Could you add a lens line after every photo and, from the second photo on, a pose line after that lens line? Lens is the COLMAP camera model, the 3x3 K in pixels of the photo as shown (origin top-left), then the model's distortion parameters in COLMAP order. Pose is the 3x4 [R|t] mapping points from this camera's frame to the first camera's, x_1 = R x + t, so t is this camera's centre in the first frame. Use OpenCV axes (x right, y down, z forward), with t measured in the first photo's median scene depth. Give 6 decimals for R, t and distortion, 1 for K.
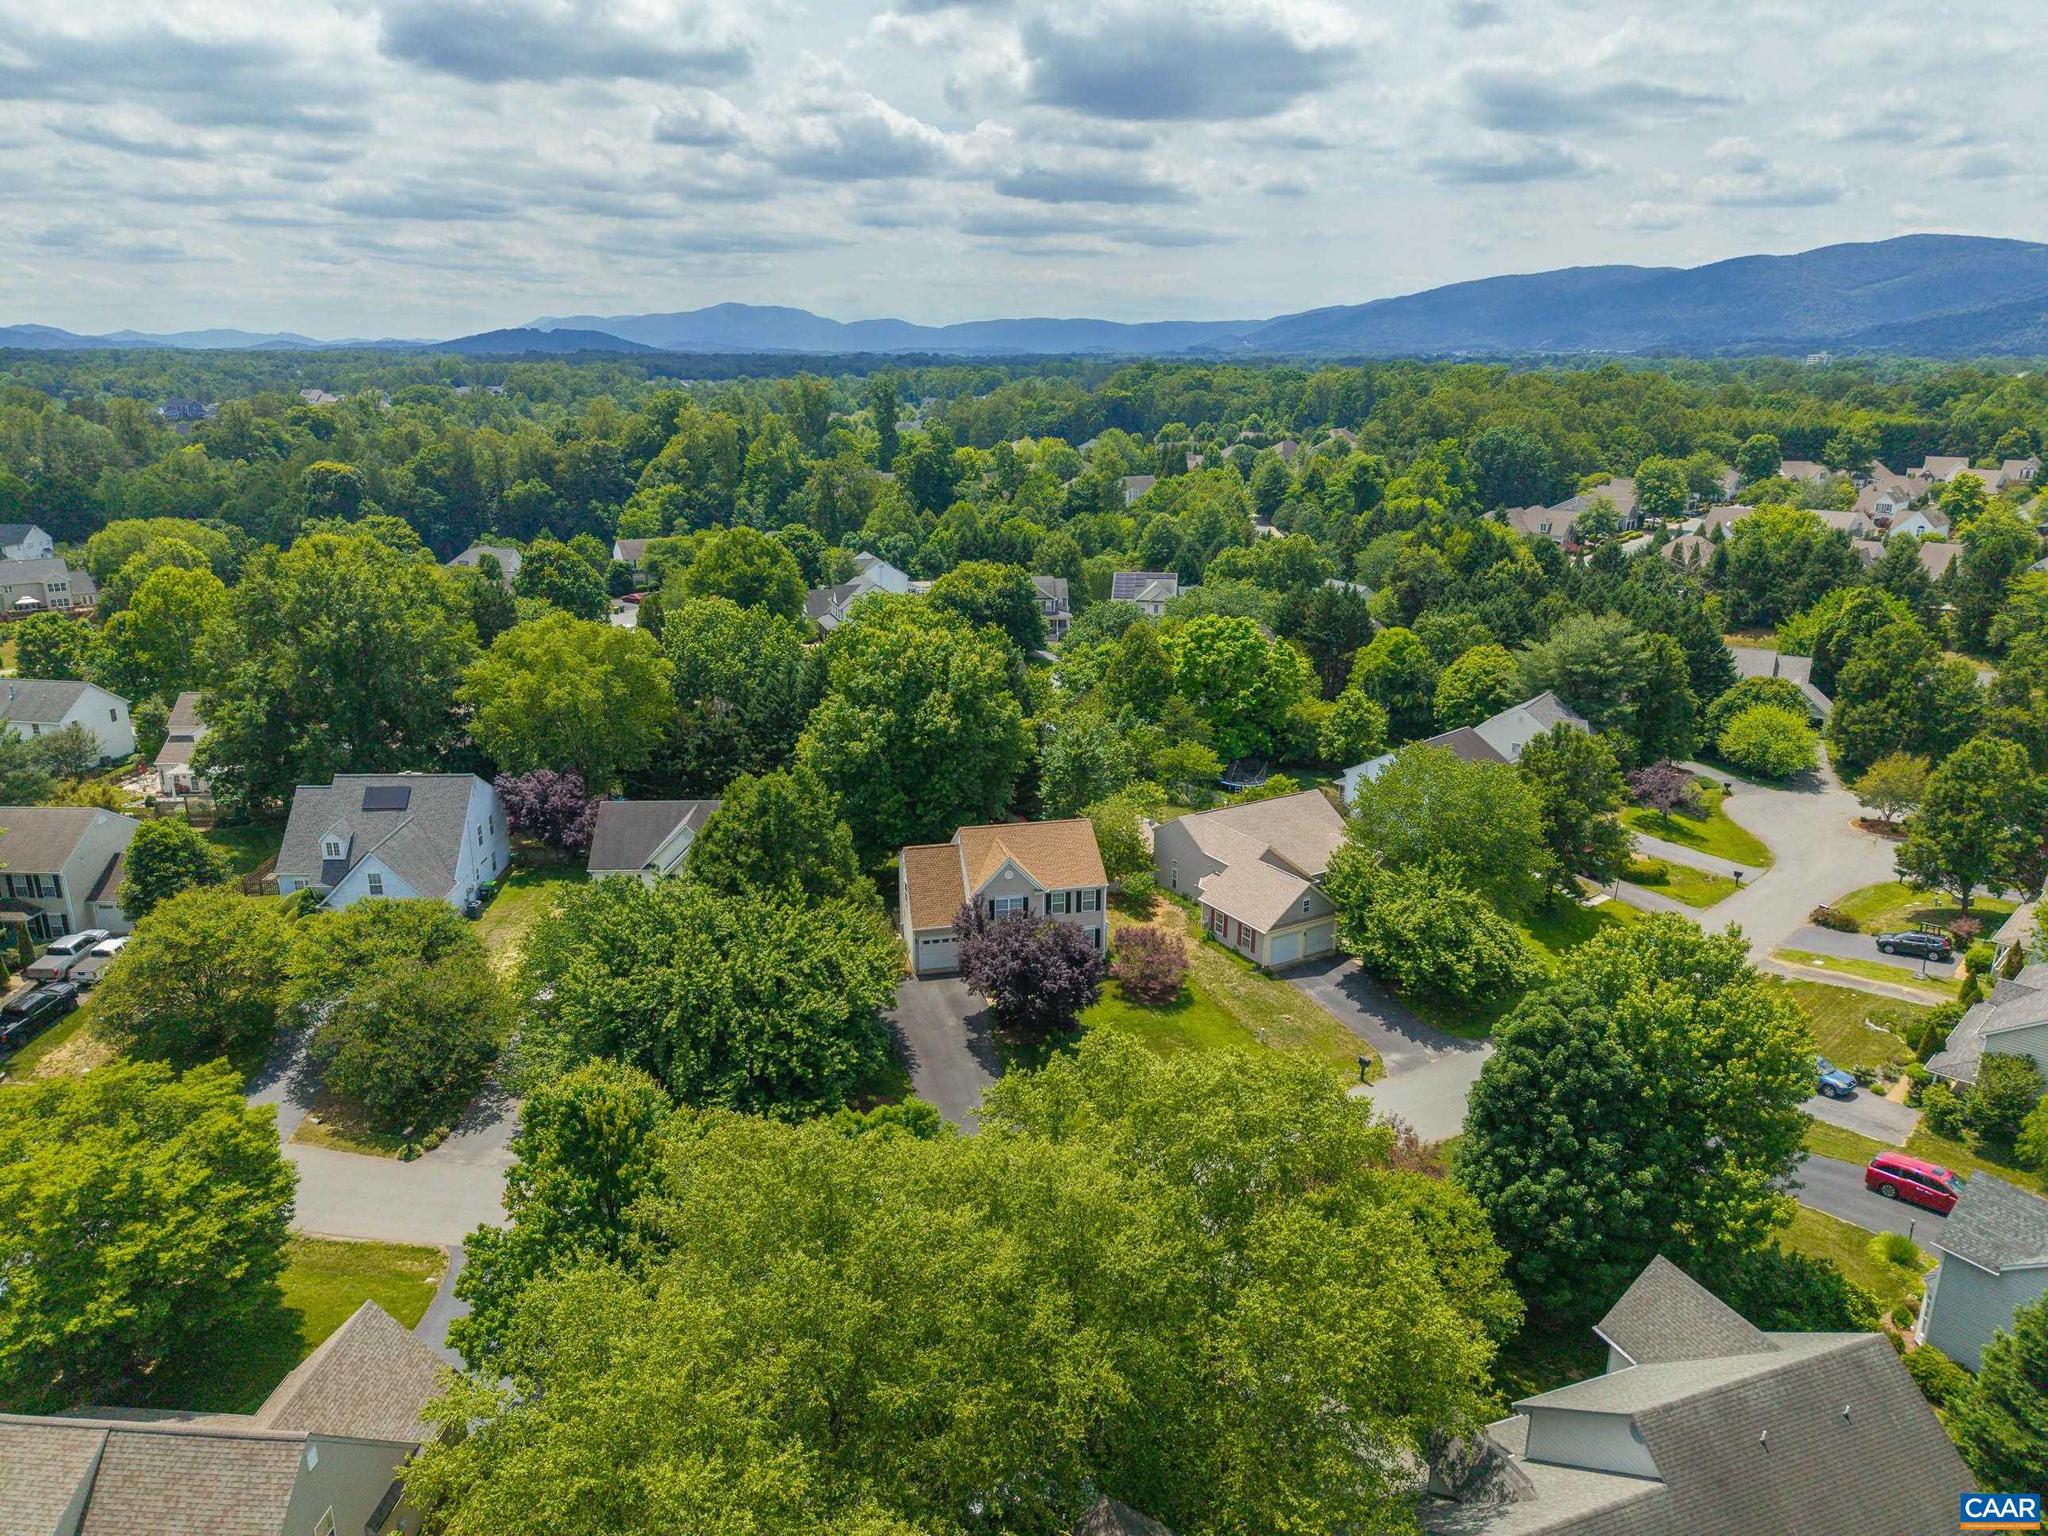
lens RADIAL K [[1370.5, 0, 1020.1], [0, 1370.5, 766.8], [0, 0, 1]] dist [0.016512, -0.011136]
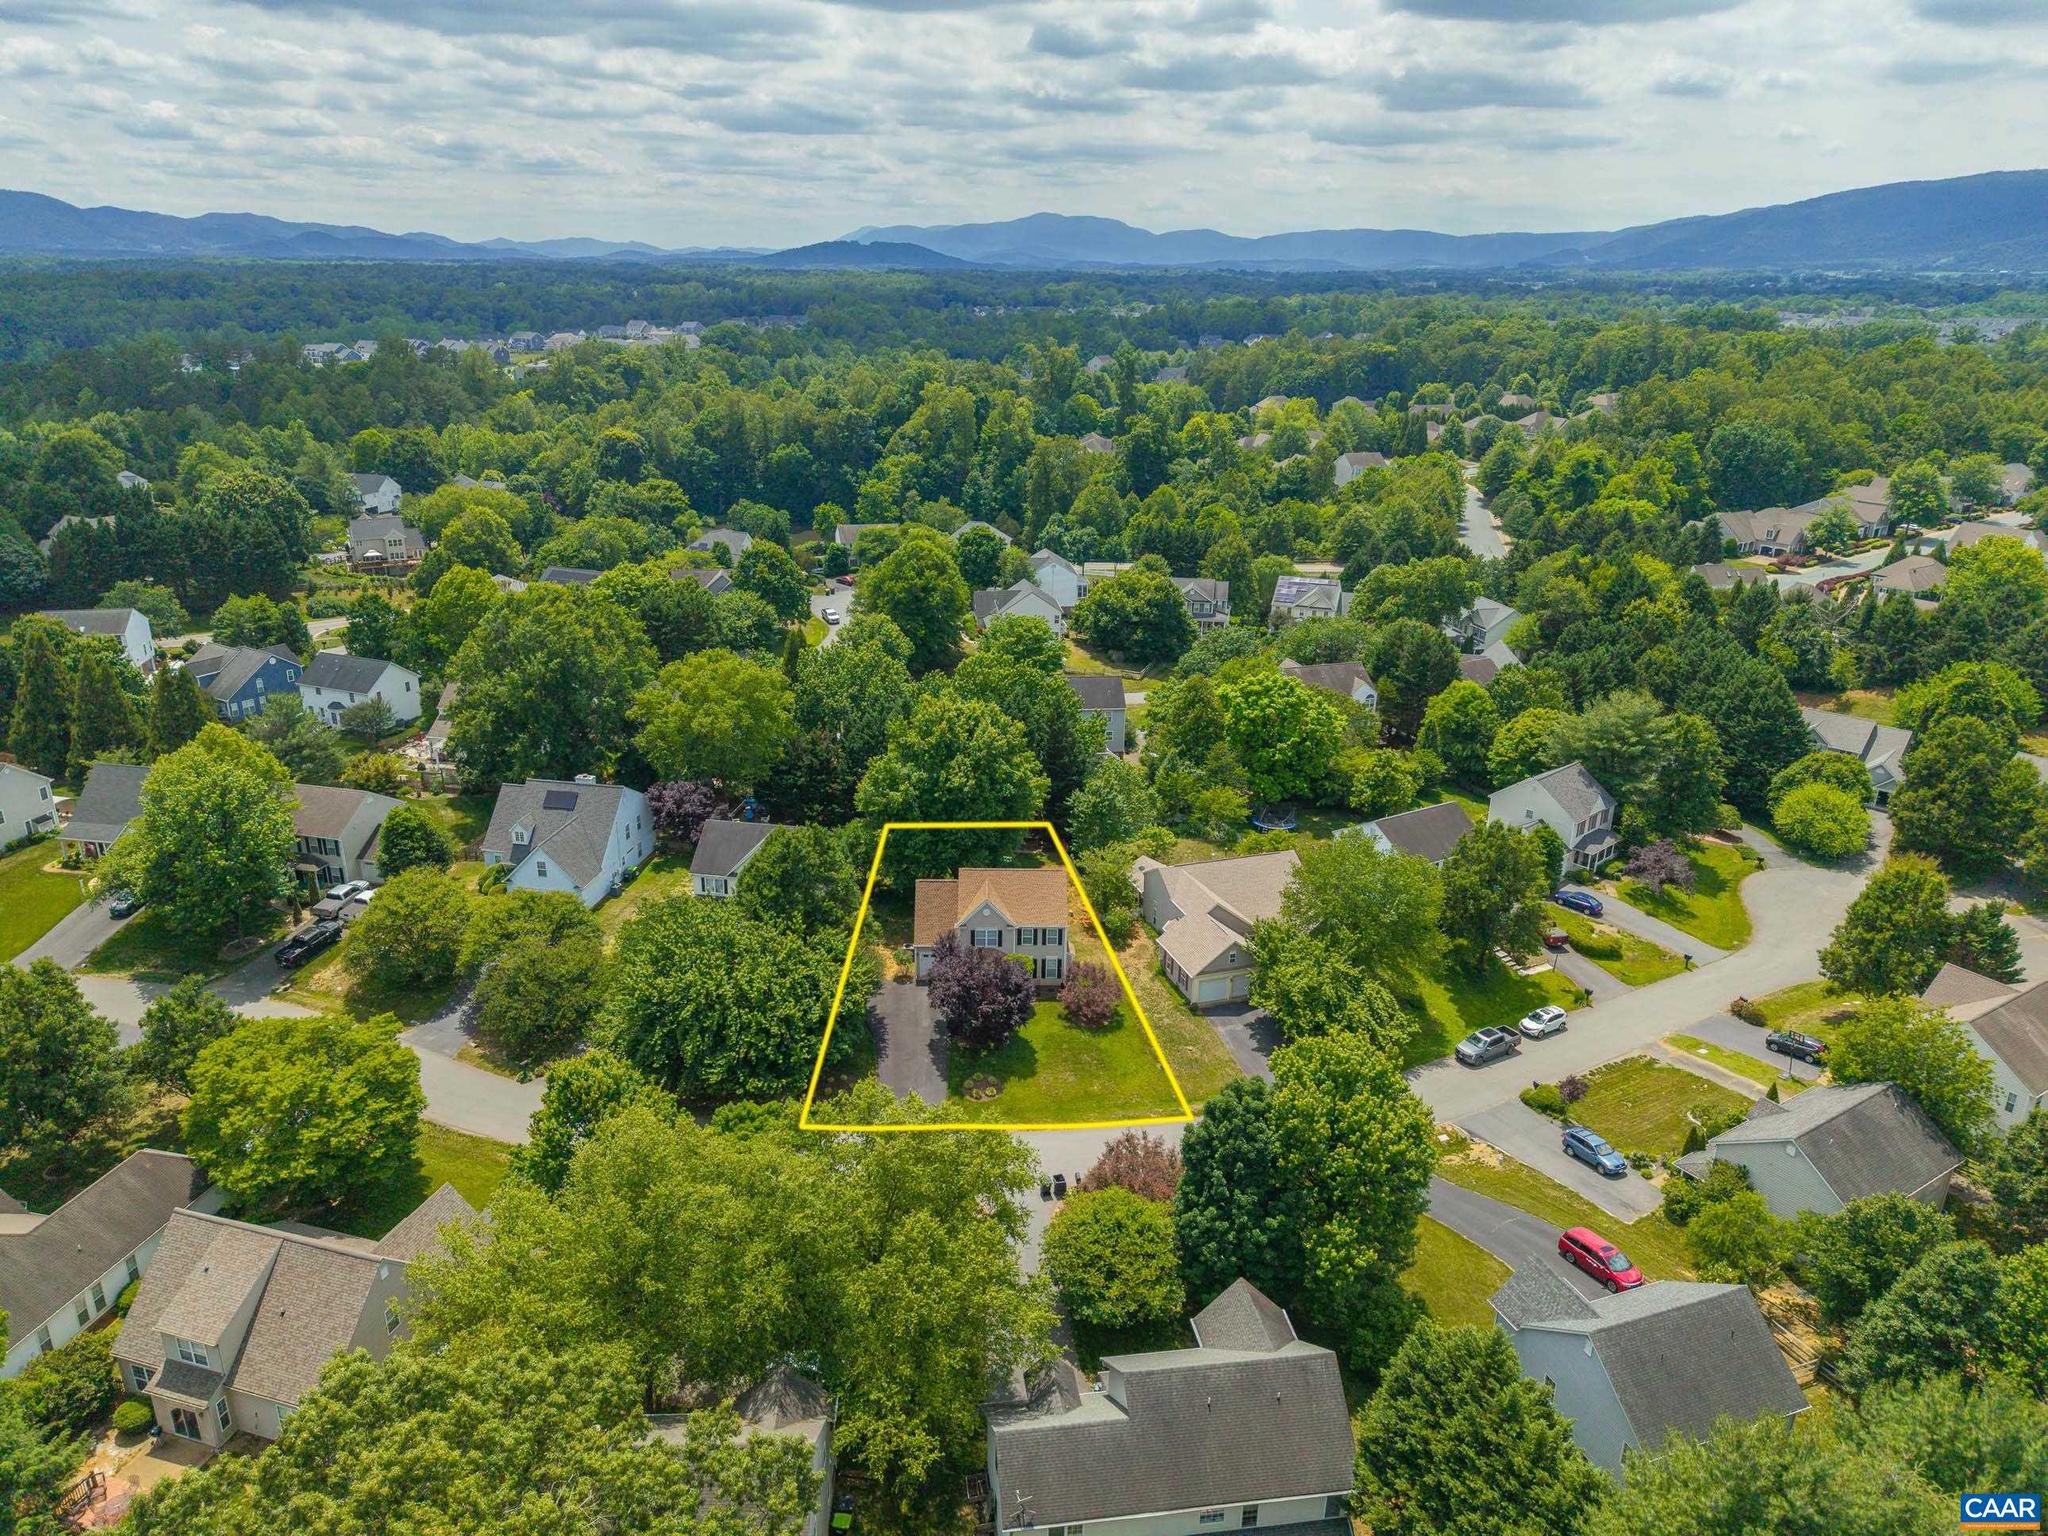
lens RADIAL K [[1371.2, 0, 1022.9], [0, 1371.2, 763.9], [0, 0, 1]] dist [0.019855, -0.010513]
pose [[0.977310, 0.080204, -0.196042, 0.178202], [-0.069071, 0.995621, 0.062992, -0.095926], [0.200236, -0.048022, 0.978570, -0.161440]]
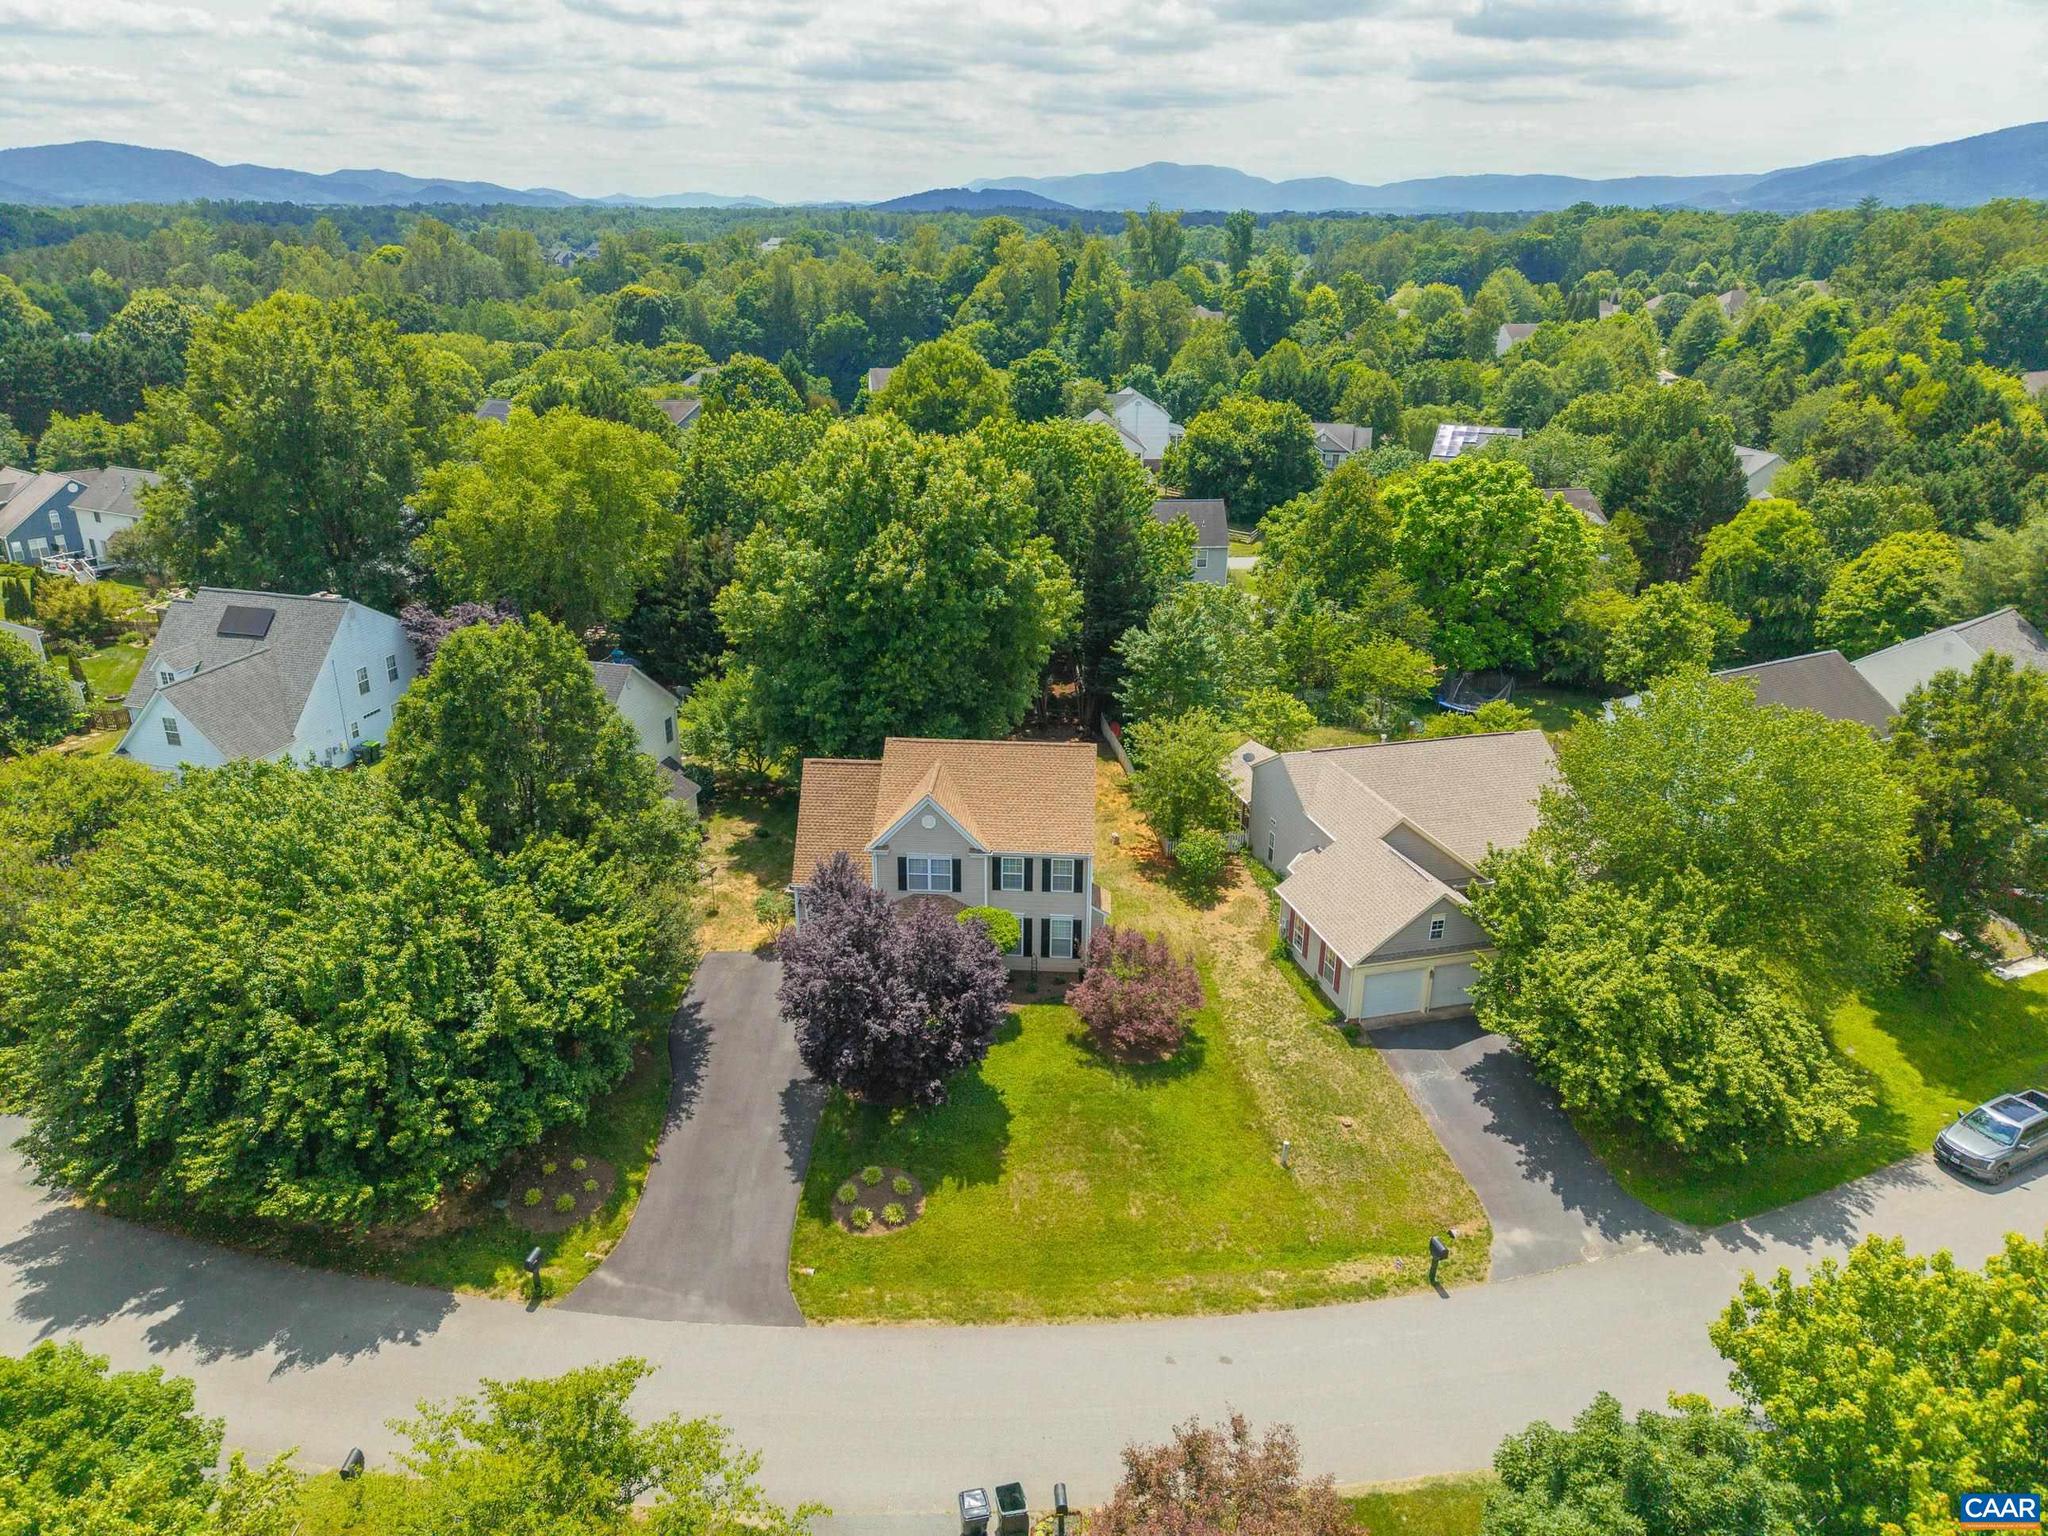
lens RADIAL K [[1370.5, 0, 1020.1], [0, 1370.5, 766.8], [0, 0, 1]] dist [0.016512, -0.011136]
pose [[0.957577, 0.107611, -0.267333, 0.133112], [-0.083370, 0.991442, 0.100462, -0.008287], [0.275856, -0.073913, 0.958353, 0.277293]]
